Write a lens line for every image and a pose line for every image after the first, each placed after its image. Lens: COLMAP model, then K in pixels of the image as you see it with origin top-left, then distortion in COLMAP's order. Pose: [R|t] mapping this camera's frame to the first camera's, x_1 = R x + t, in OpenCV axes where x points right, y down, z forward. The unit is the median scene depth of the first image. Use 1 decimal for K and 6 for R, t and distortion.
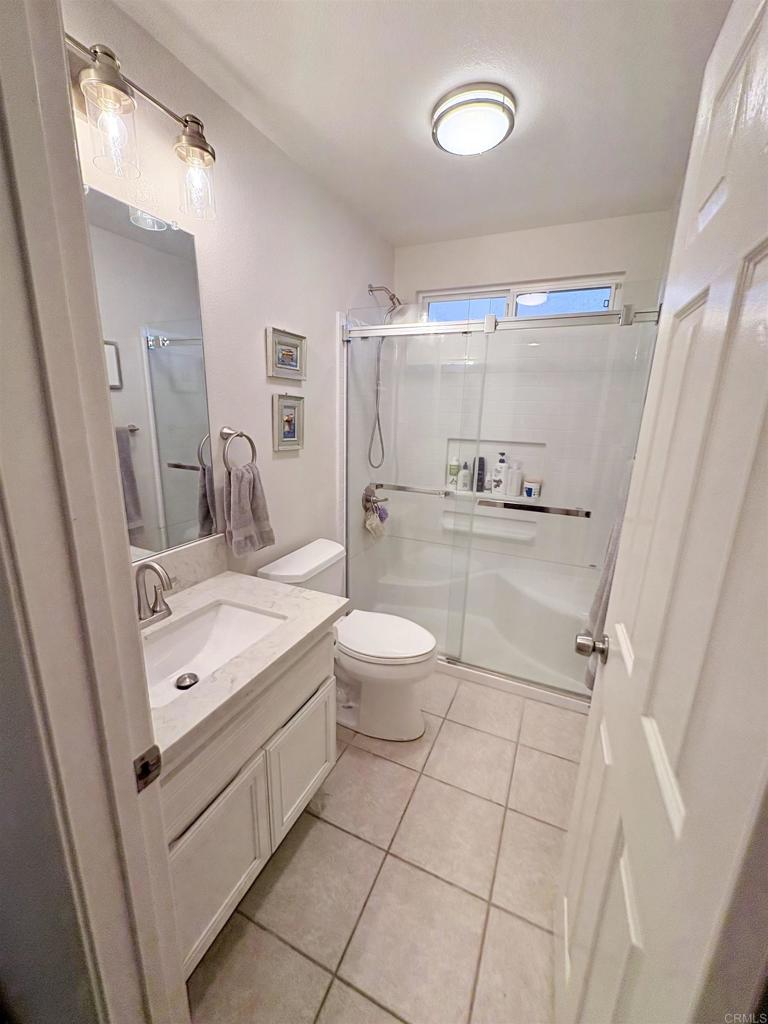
lens RADIAL K [[409.0, 0, 384.5], [0, 409.0, 512.2], [0, 0, 1]] dist [0.002140, 0.000238]
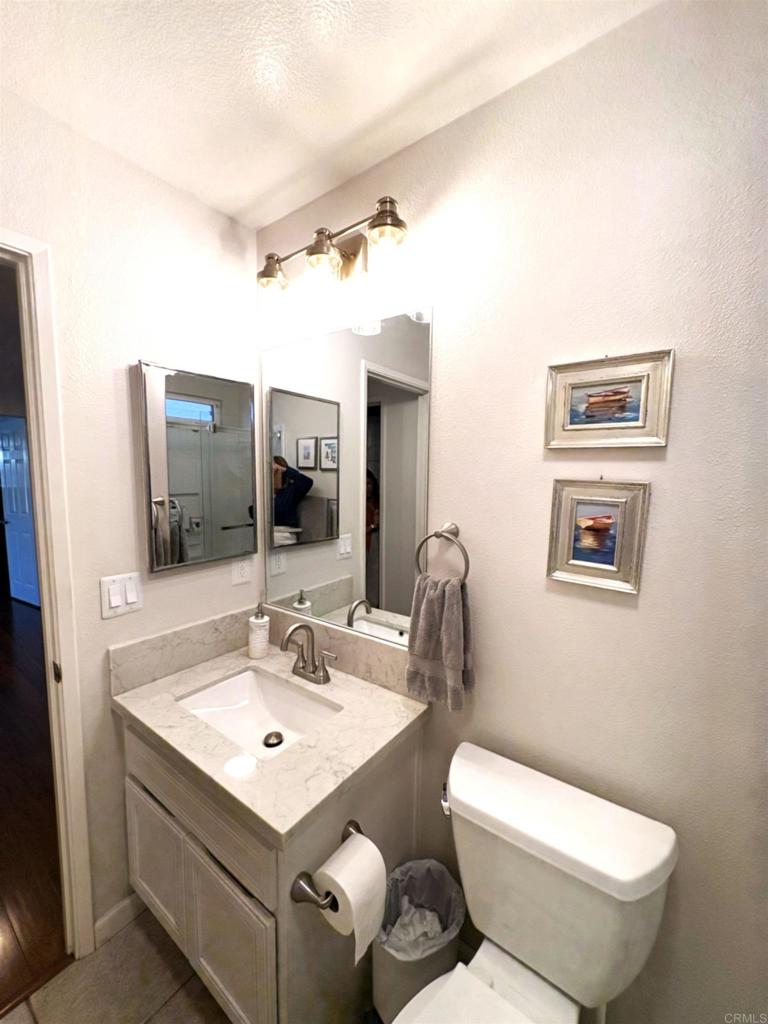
lens RADIAL K [[409.0, 0, 384.5], [0, 409.0, 512.2], [0, 0, 1]] dist [0.002140, 0.000238]
pose [[-0.202204, 0.064379, -0.977225, 0.311104], [-0.260403, 0.958382, 0.117019, -0.238354], [0.944089, 0.278134, -0.177024, 0.853991]]
